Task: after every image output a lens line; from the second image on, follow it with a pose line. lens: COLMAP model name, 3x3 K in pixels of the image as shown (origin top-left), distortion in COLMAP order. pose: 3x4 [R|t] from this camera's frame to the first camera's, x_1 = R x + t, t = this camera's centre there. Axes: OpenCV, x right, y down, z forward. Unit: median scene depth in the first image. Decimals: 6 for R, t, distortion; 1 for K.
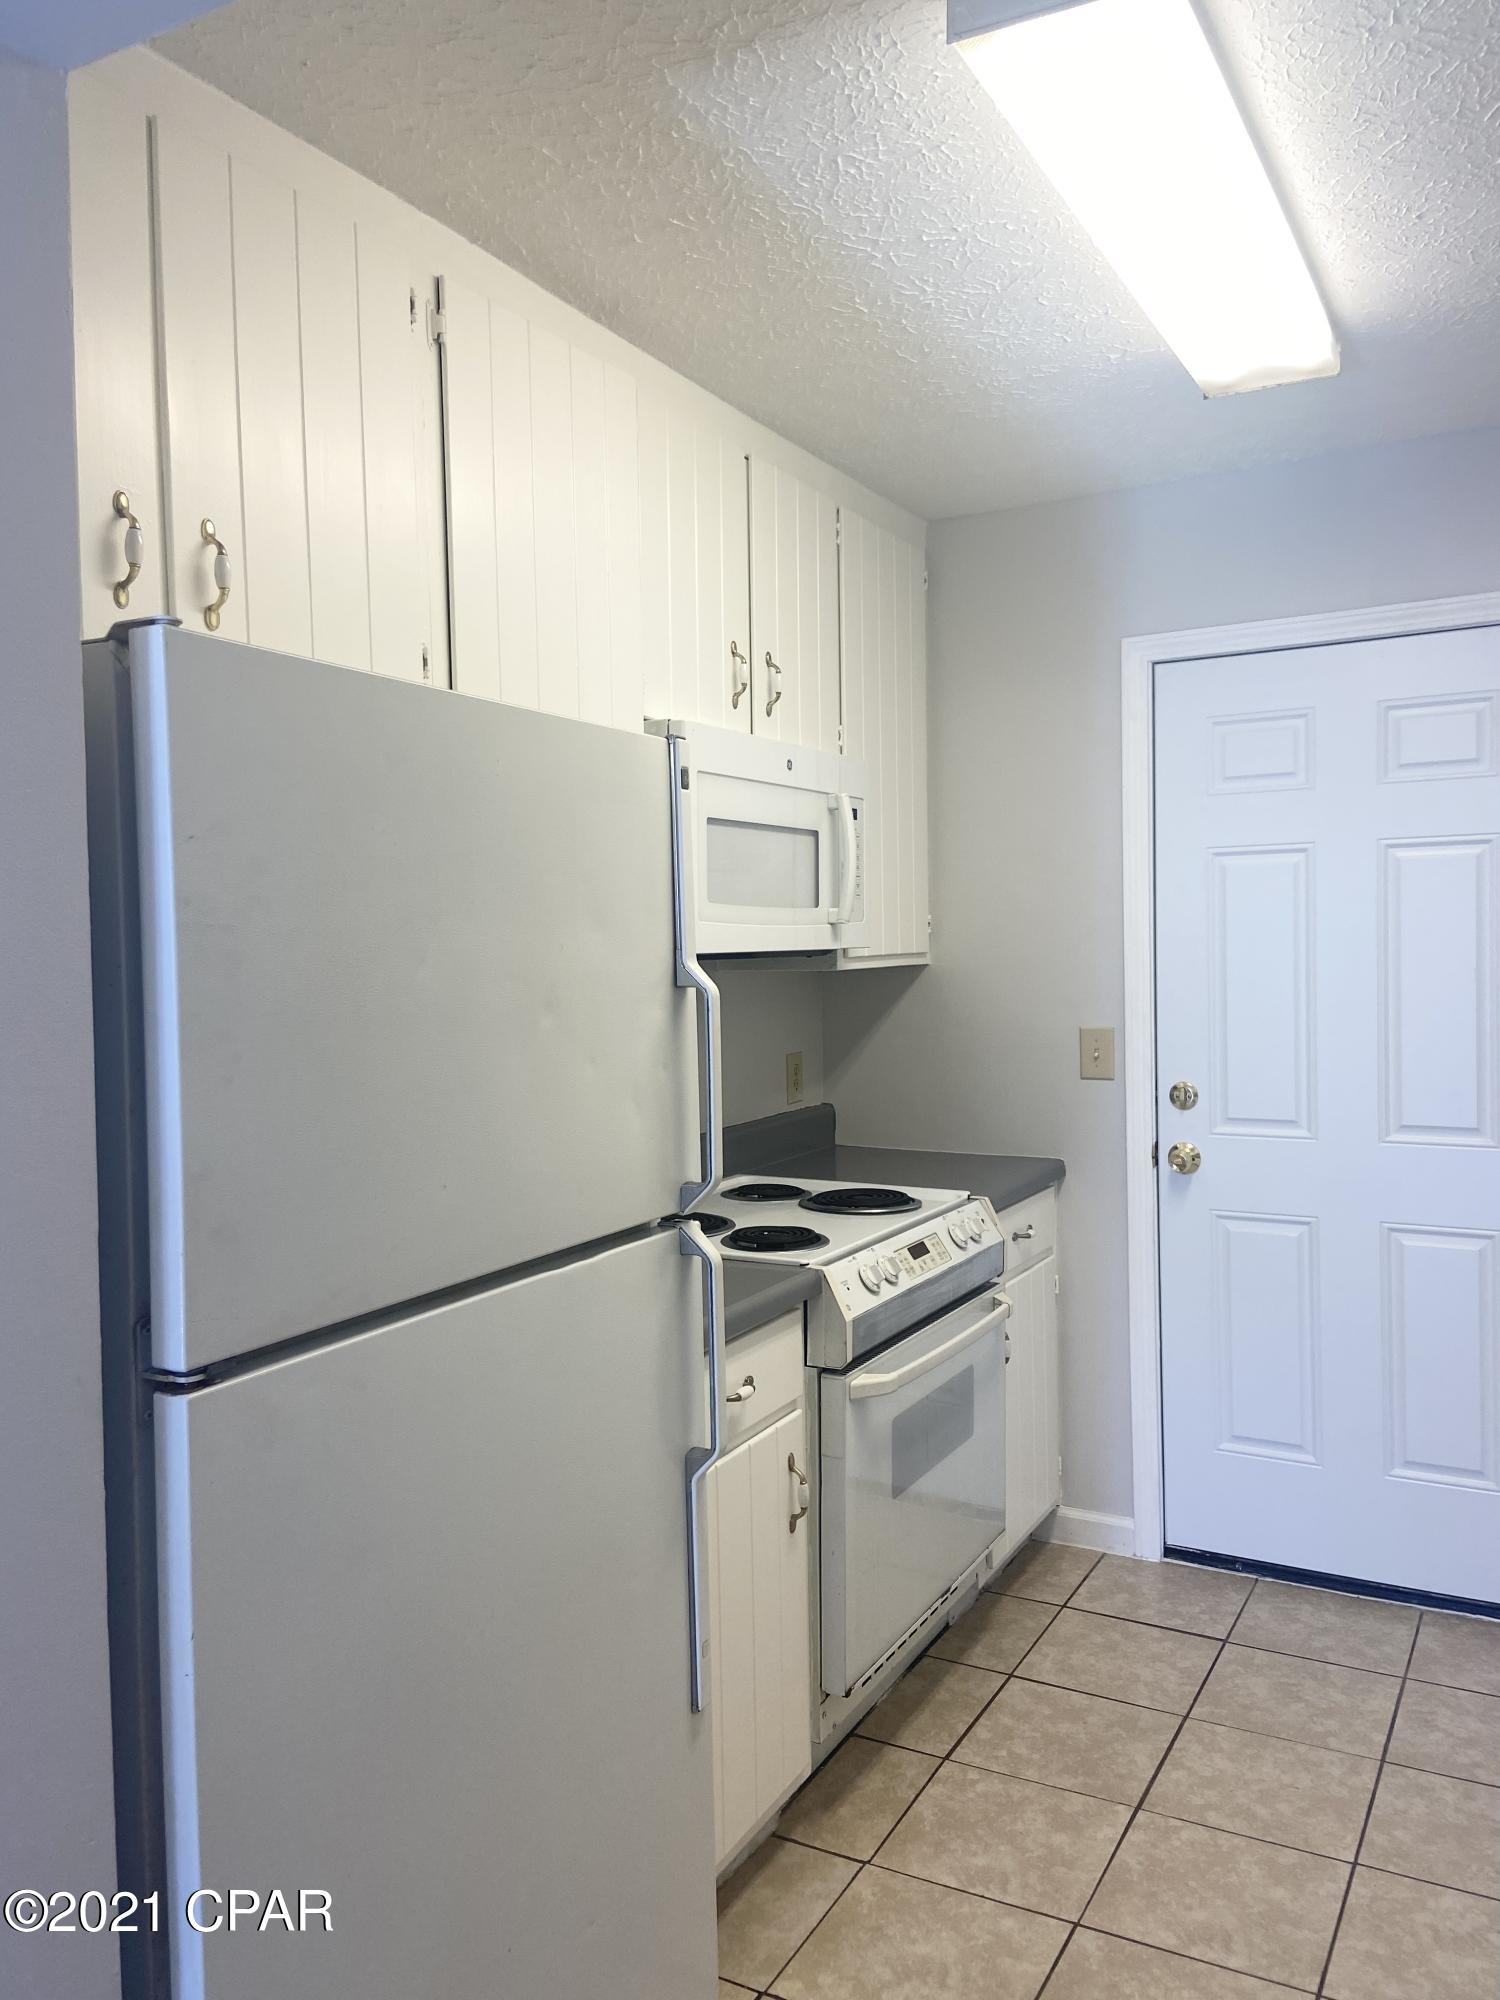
lens RADIAL K [[1502.2, 0, 740.0], [0, 1502.2, 1011.5], [0, 0, 1]] dist [0.112309, -0.142297]
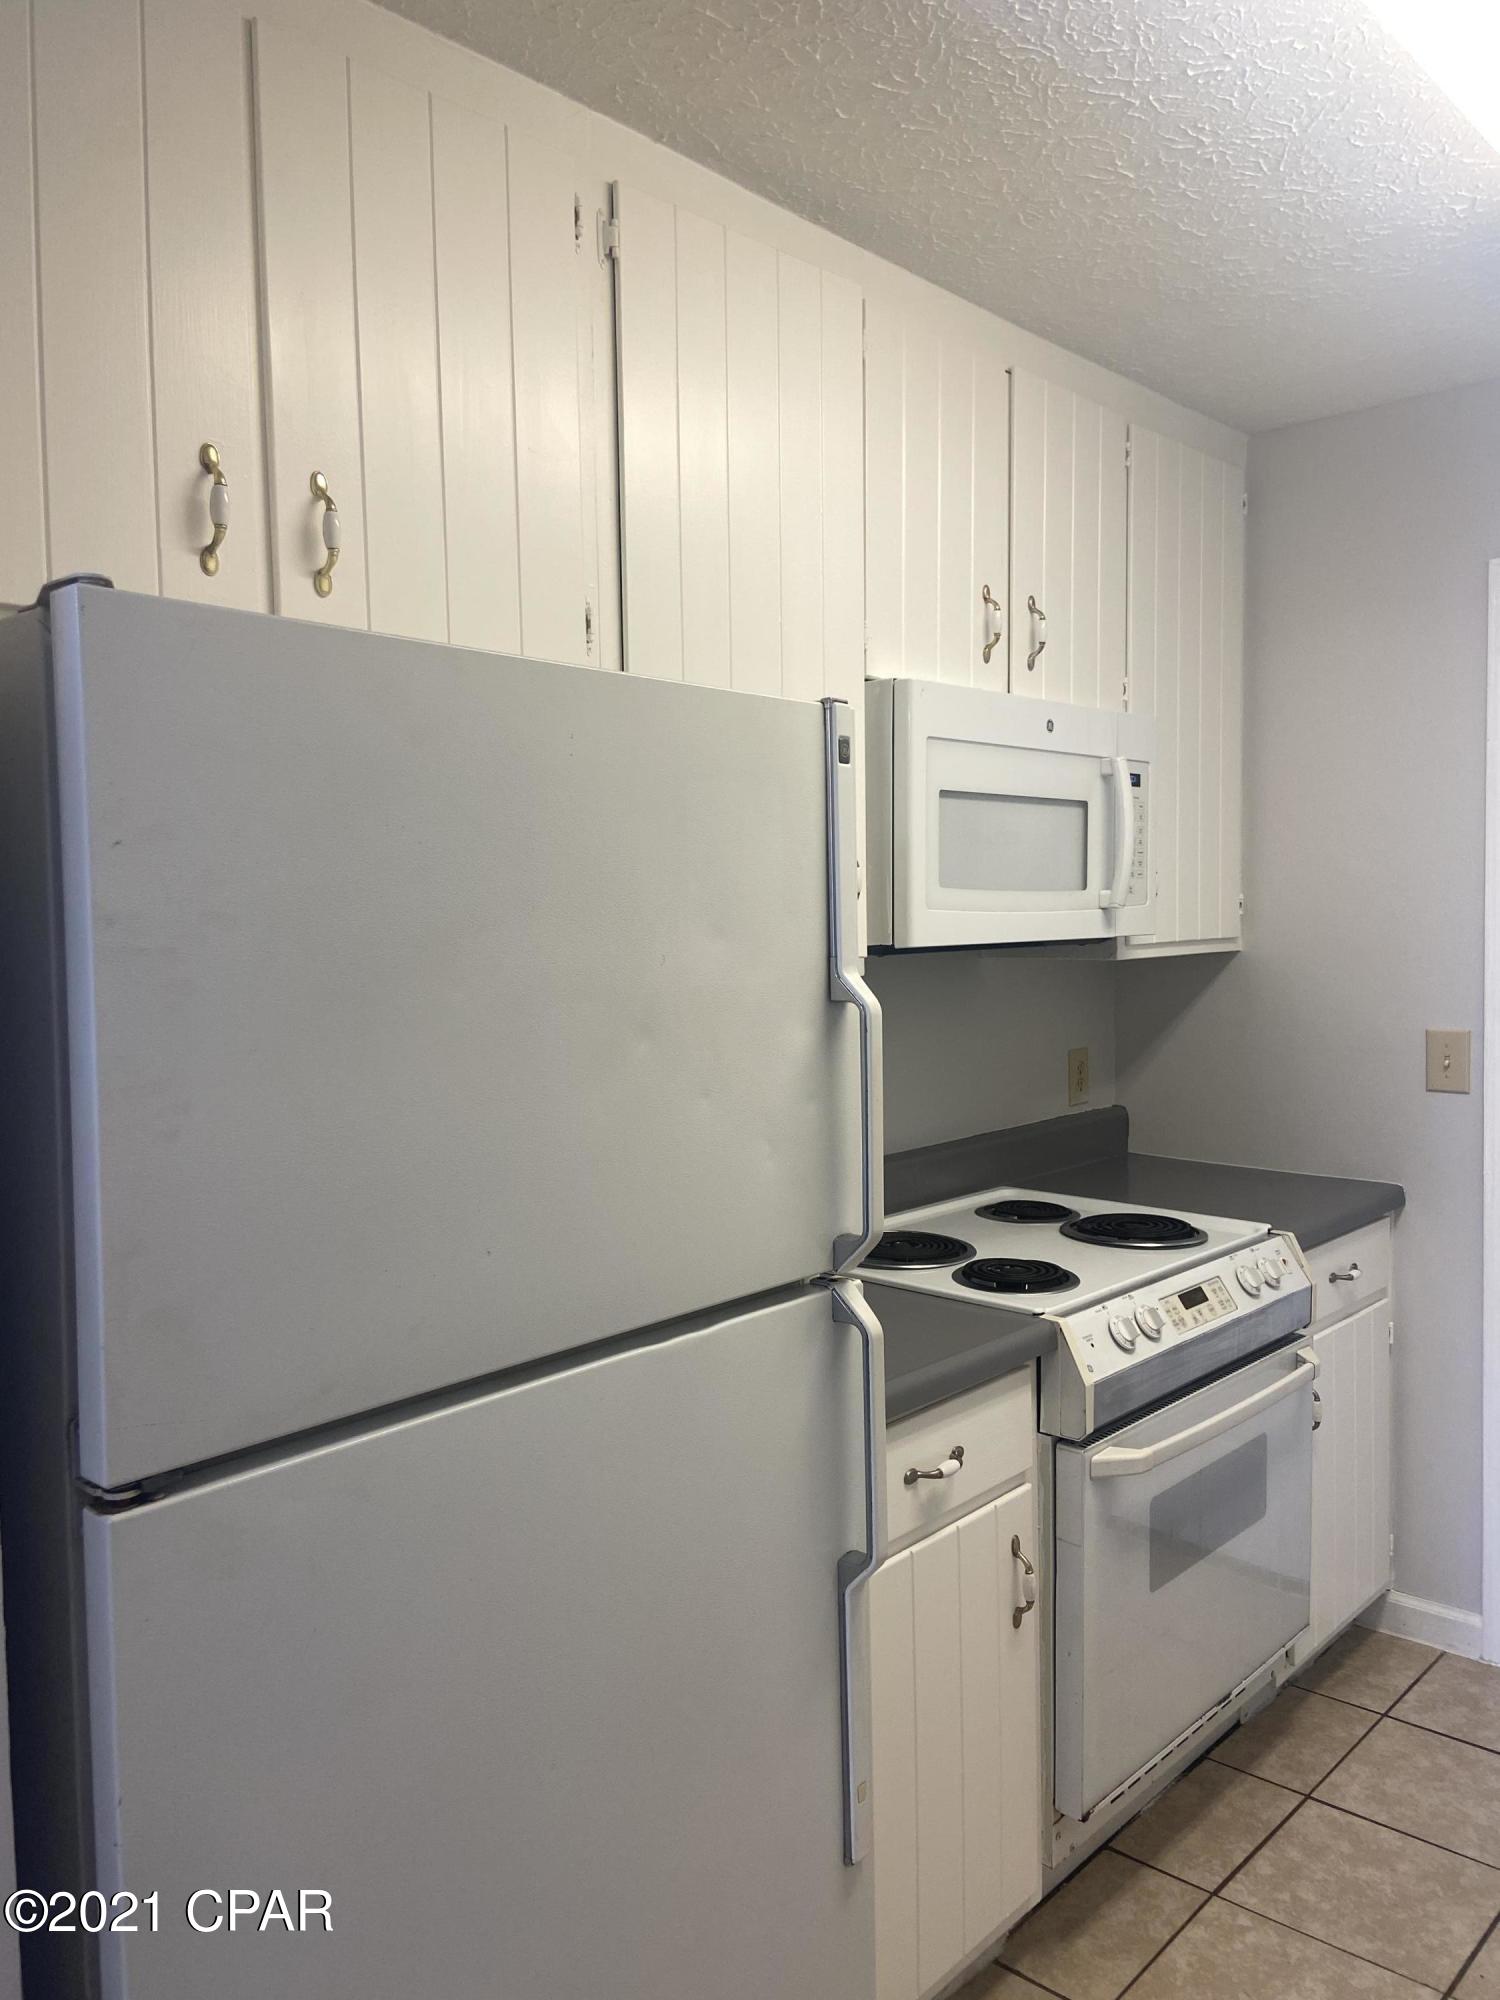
lens RADIAL K [[1502.2, 0, 751.3], [0, 1502.2, 999.3], [0, 0, 1]] dist [0.112309, -0.142297]
pose [[0.973212, 0.018298, -0.229179, 0.075332], [-0.014264, 0.999713, 0.019246, -0.023623], [0.229466, -0.015461, 0.973194, 0.127145]]
